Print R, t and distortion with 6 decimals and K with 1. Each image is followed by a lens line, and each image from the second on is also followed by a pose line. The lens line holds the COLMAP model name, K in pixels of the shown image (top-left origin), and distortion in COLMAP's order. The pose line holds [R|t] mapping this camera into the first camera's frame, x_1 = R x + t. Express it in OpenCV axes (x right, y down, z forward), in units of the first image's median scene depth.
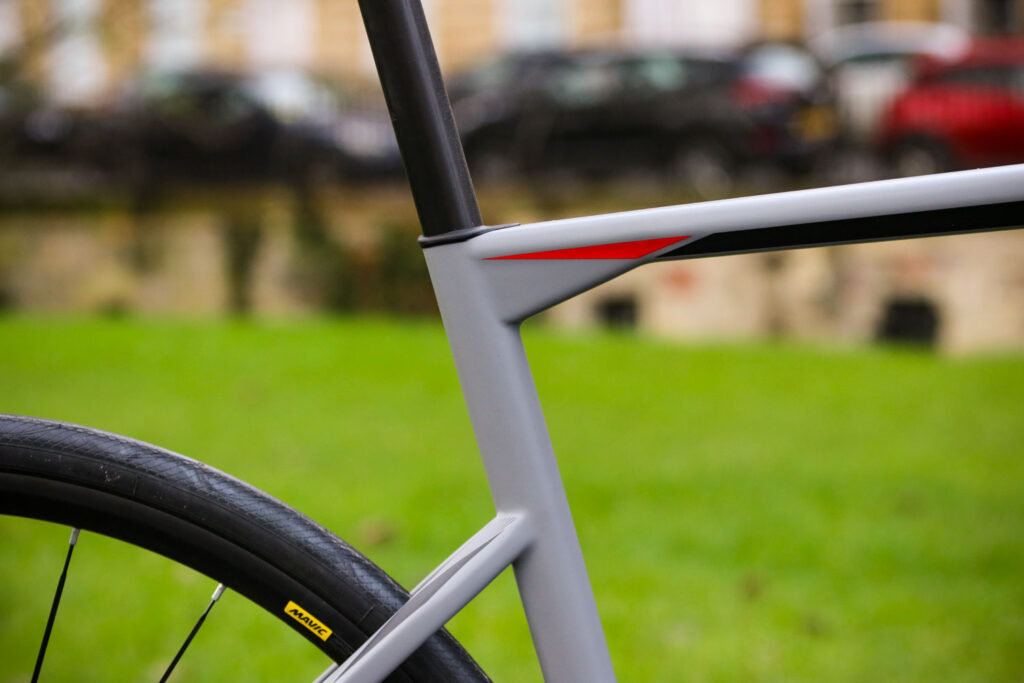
lens RADIAL K [[3335.8, 0, 512.0], [0, 3335.8, 341.5], [0, 0, 1]] dist [-0.015310, -0.069344]
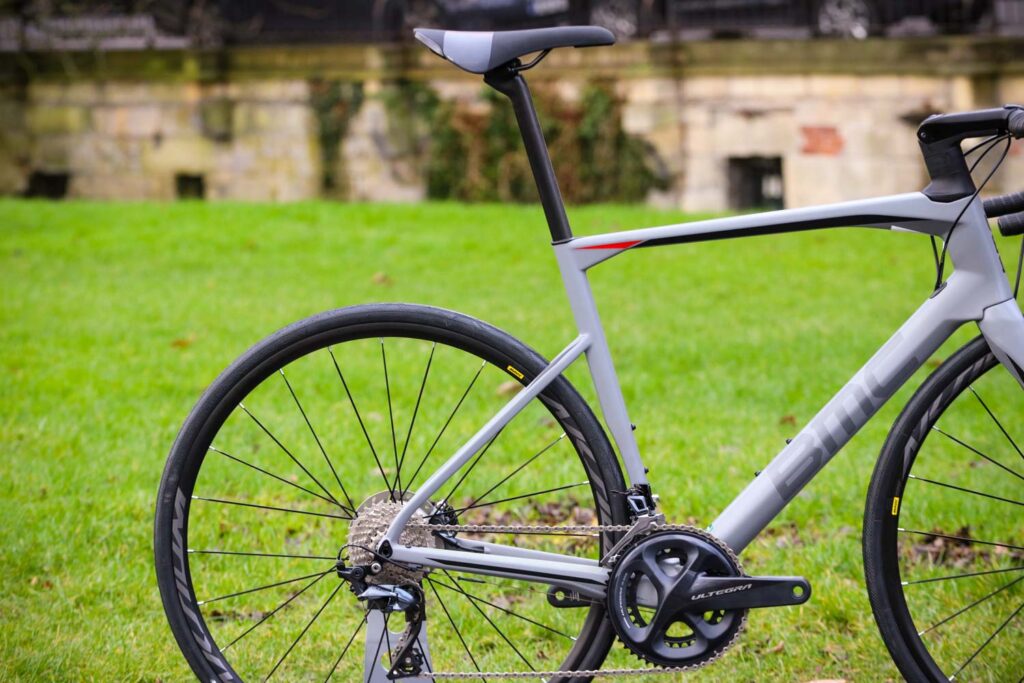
lens RADIAL K [[4492.6, 0, 512.0], [0, 4492.6, 341.5], [0, 0, 1]] dist [0.001573, -8.173685]
pose [[0.999398, -0.013483, -0.031968, 0.062854], [0.014511, 0.999378, 0.032131, -0.070736], [0.031515, -0.032575, 0.998972, -2.957388]]
